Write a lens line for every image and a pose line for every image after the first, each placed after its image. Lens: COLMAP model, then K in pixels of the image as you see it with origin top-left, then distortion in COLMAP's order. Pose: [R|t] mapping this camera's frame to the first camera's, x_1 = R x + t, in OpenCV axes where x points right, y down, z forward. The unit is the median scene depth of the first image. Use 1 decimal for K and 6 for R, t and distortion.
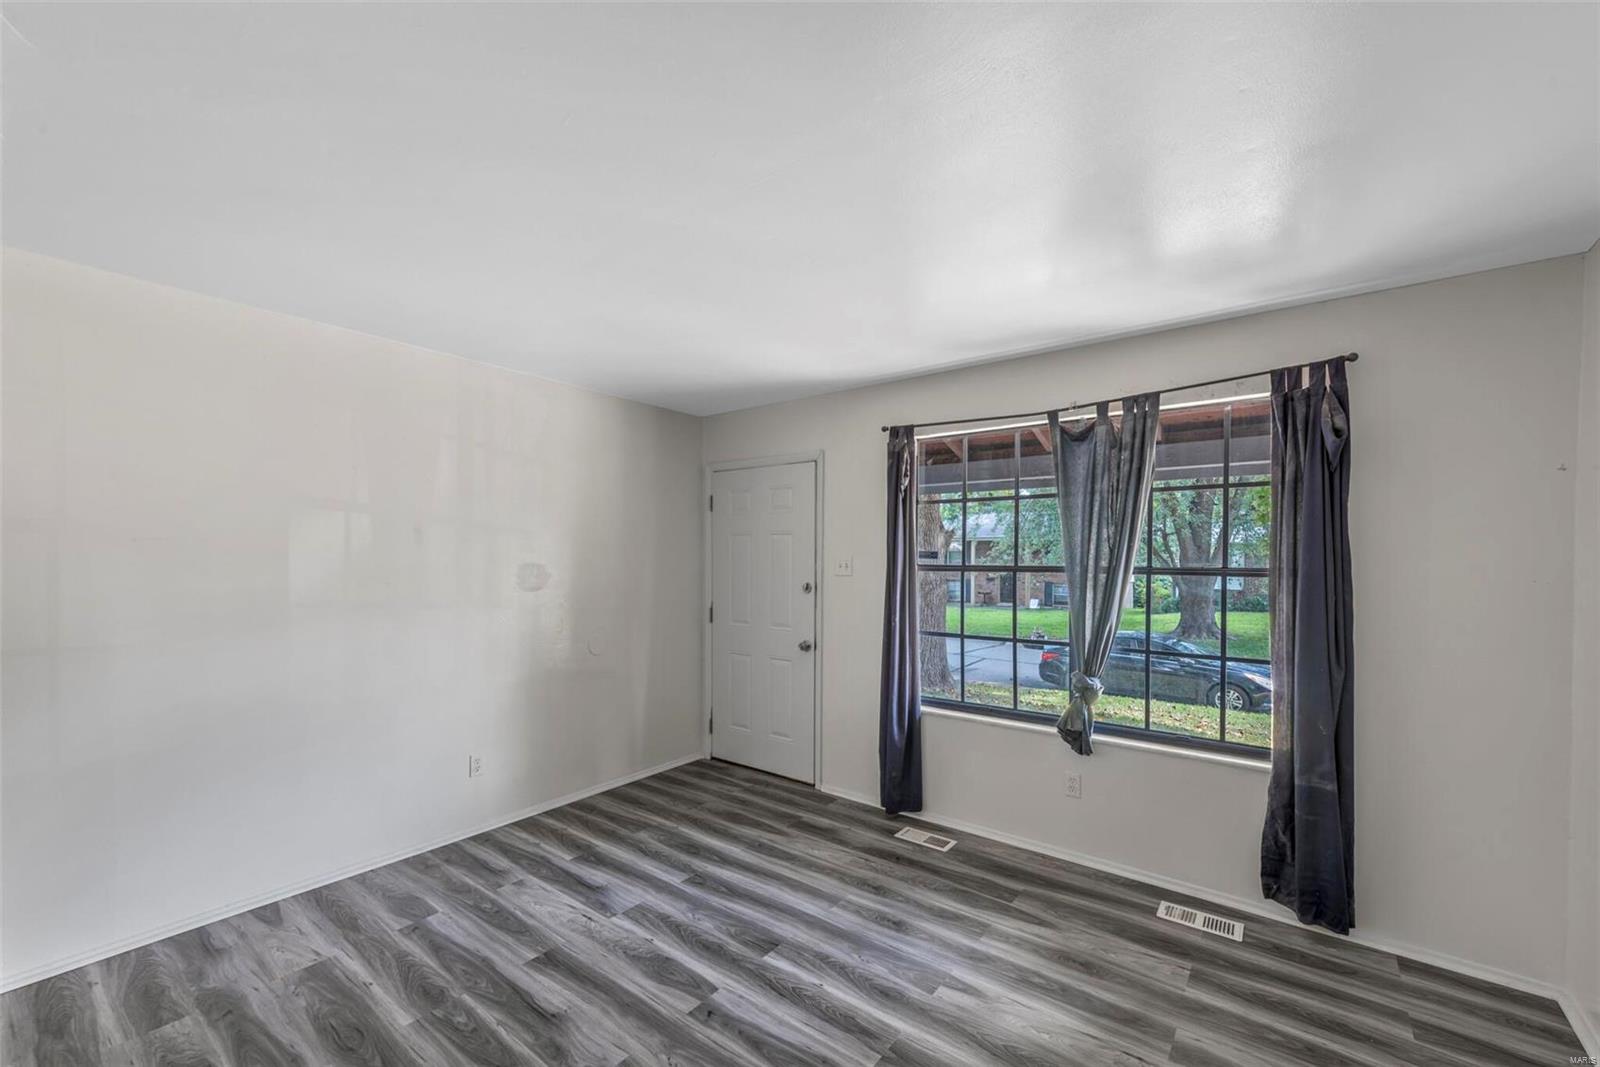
lens RADIAL K [[642.6, 0, 837.8], [0, 642.6, 563.9], [0, 0, 1]] dist [0.012479, -0.000966]
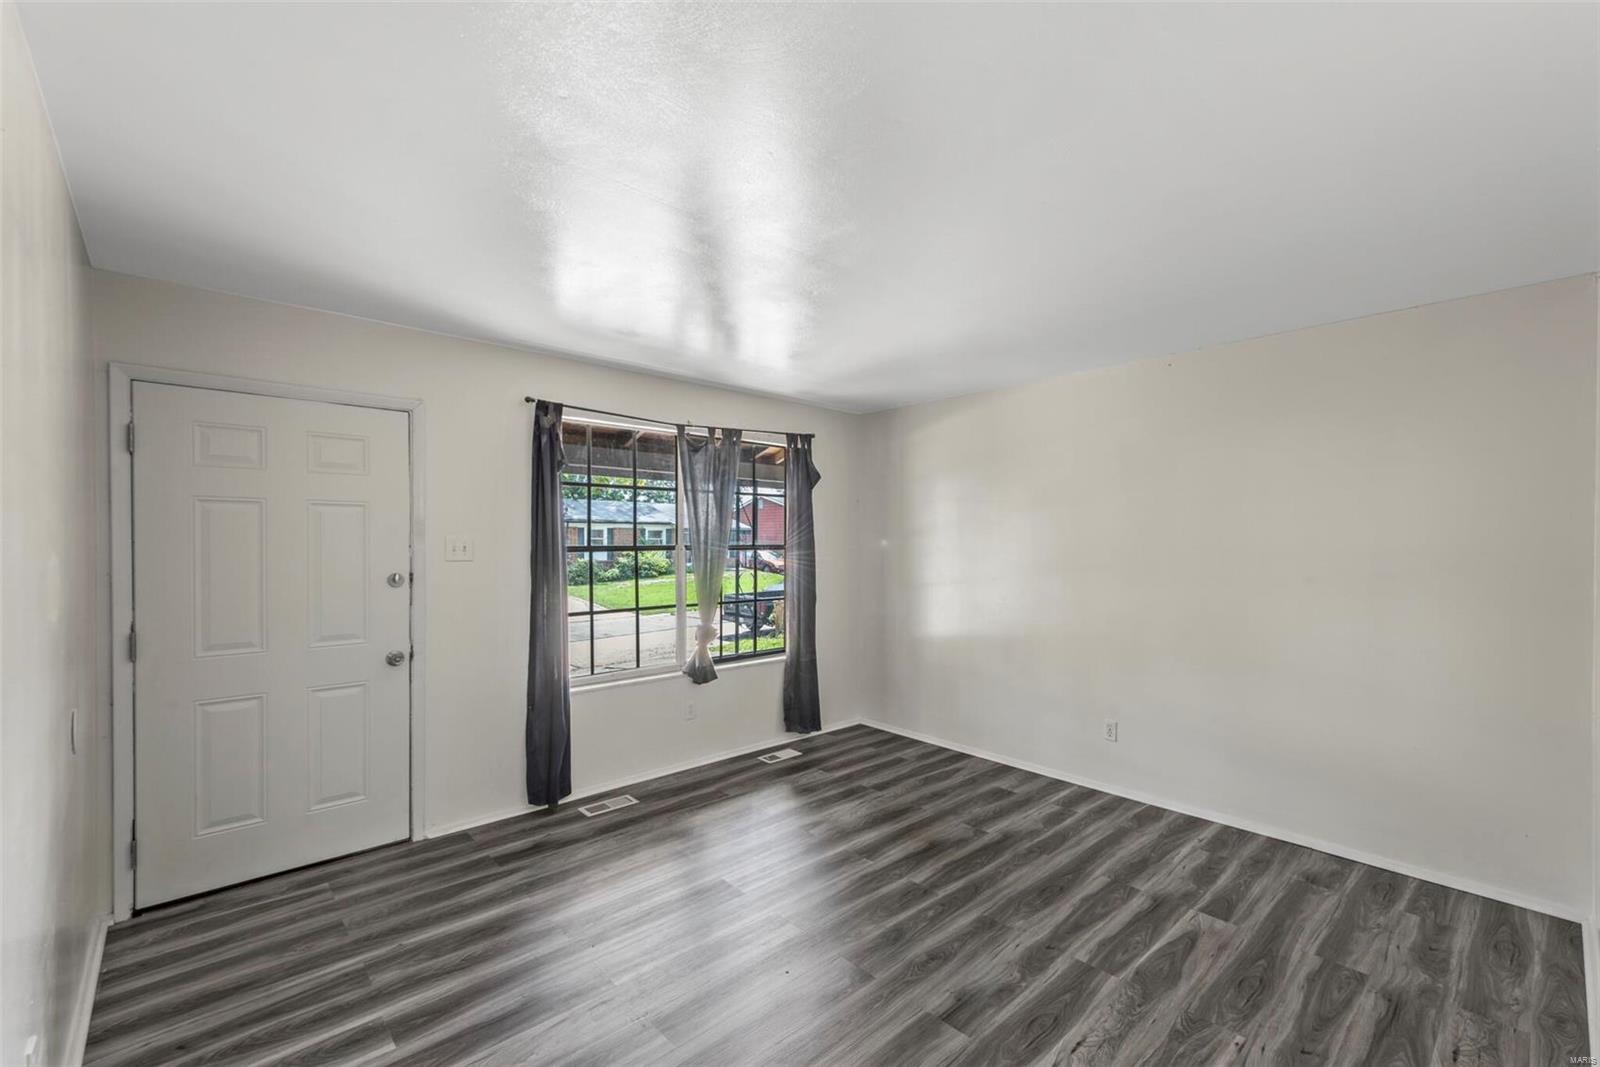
lens RADIAL K [[677.2, 0, 803.6], [0, 677.2, 545.2], [0, 0, 1]] dist [0.000274, -0.000915]
pose [[0.189626, -0.010637, 0.981799, -0.896365], [0.012698, 0.999884, 0.008381, -0.004392], [-0.981774, 0.010878, 0.189739, 0.477444]]
